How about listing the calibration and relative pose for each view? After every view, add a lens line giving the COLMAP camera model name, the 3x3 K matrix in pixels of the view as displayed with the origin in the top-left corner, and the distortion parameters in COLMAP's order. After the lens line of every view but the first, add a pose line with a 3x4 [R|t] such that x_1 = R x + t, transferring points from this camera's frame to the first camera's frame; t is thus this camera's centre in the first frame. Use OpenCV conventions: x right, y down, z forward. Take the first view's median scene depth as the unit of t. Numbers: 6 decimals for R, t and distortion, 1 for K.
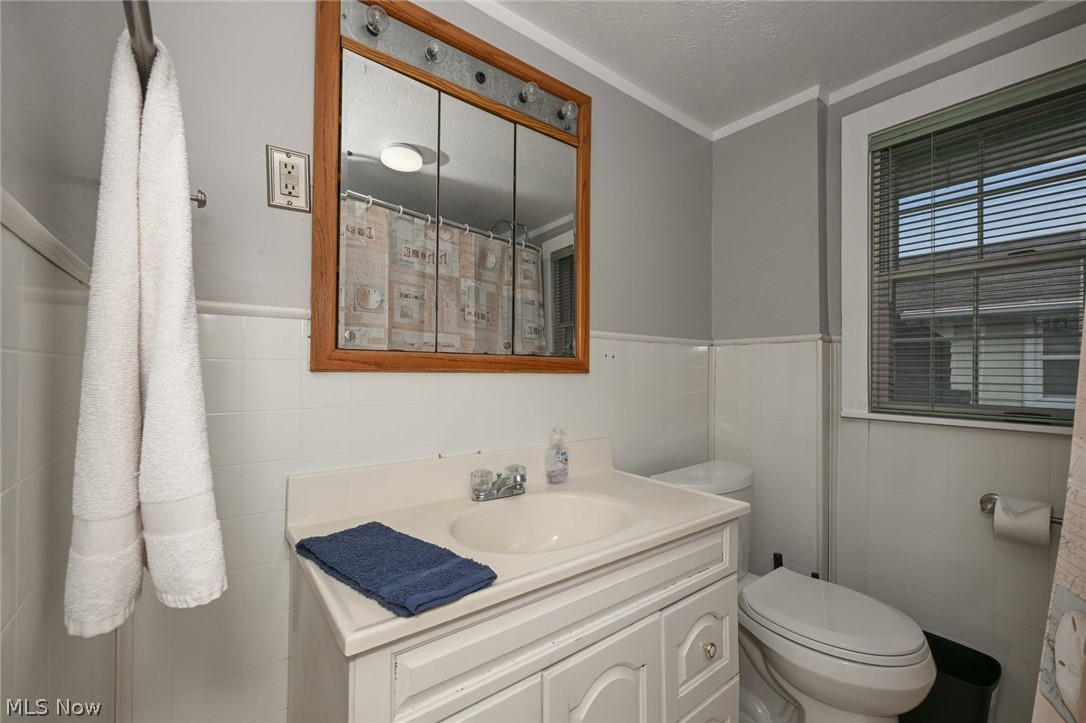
lens RADIAL K [[446.0, 0, 541.5], [0, 446.0, 357.7], [0, 0, 1]] dist [0.007573, 0.000063]
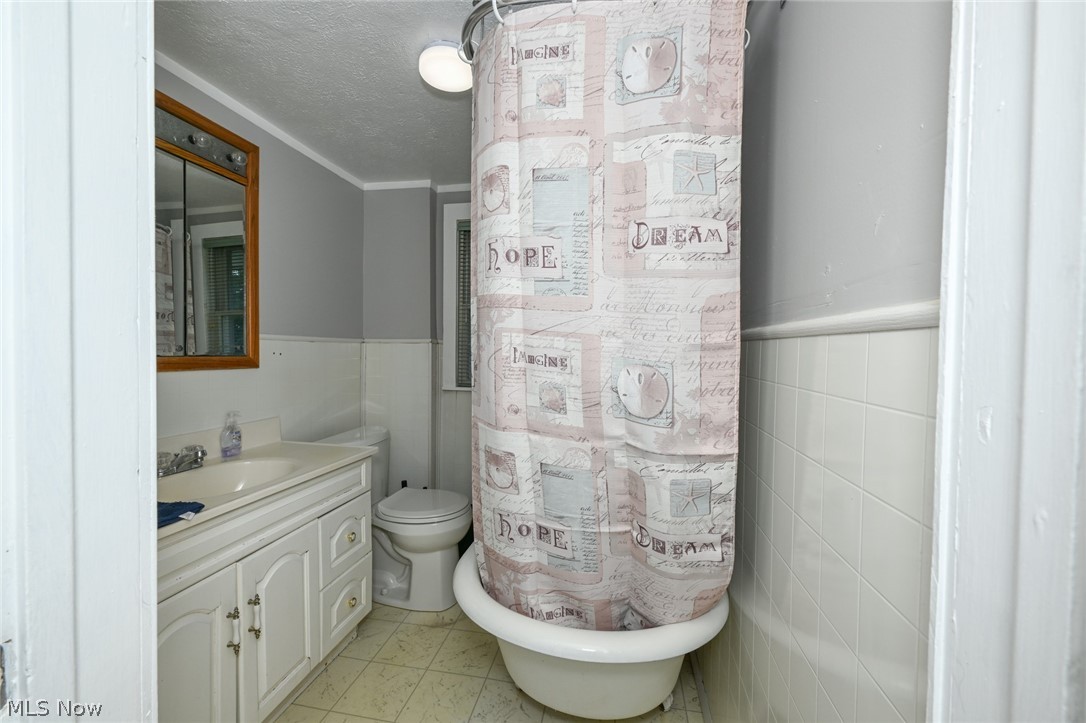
lens RADIAL K [[426.7, 0, 542.1], [0, 426.7, 364.3], [0, 0, 1]] dist [-0.000205, -0.000321]
pose [[0.749075, -0.017950, 0.662242, -0.101468], [-0.027084, 0.997967, 0.057685, -0.073264], [-0.661932, -0.061146, 0.747066, -0.475609]]
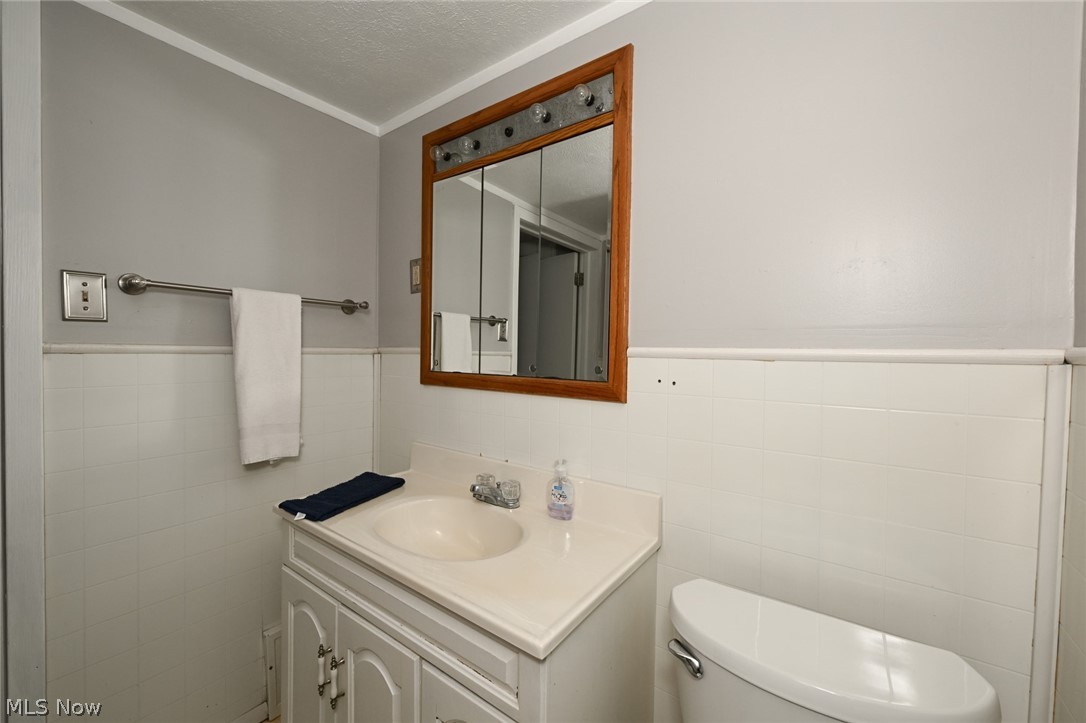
lens RADIAL K [[428.8, 0, 546.5], [0, 428.8, 359.6], [0, 0, 1]] dist [-0.001638, 0.000172]
pose [[0.281790, 0.008325, -0.959440, 0.870994], [0.010940, 0.999869, 0.011889, -0.057103], [0.959414, -0.013847, 0.281662, 0.723764]]
